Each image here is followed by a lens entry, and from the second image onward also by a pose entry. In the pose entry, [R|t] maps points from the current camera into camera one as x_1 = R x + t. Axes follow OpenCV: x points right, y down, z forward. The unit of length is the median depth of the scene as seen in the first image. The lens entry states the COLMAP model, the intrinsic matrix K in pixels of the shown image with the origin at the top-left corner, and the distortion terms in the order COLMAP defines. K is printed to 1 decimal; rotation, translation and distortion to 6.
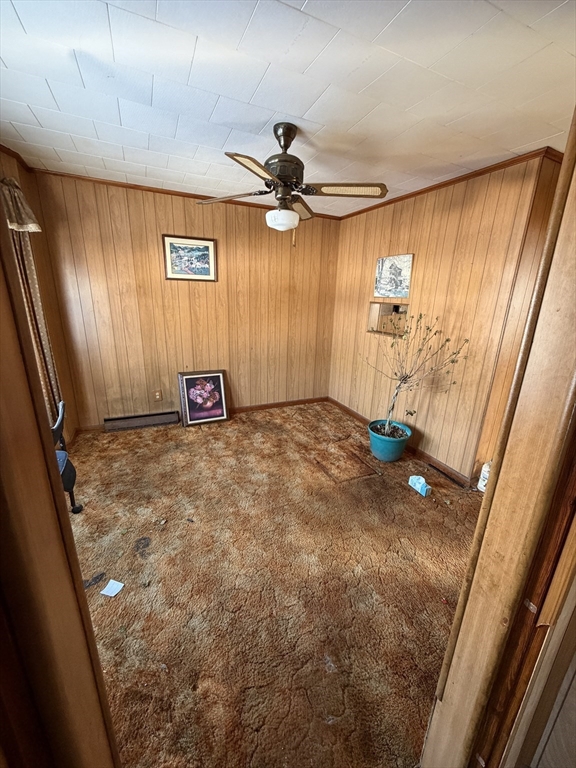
lens RADIAL K [[304.5, 0, 288.9], [0, 304.5, 383.3], [0, 0, 1]] dist [0.013109, 0.000033]
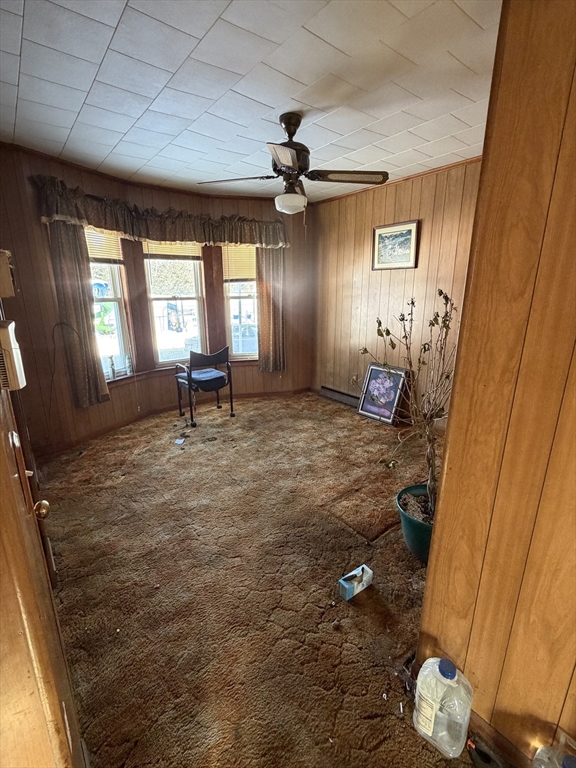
lens RADIAL K [[352.3, 0, 288.2], [0, 352.3, 384.9], [0, 0, 1]] dist [0.001988, 0.000372]
pose [[0.233169, 0.220241, -0.947167, 0.768761], [-0.267461, 0.950974, 0.155284, -0.077854], [0.934931, 0.217123, 0.280643, 0.484708]]
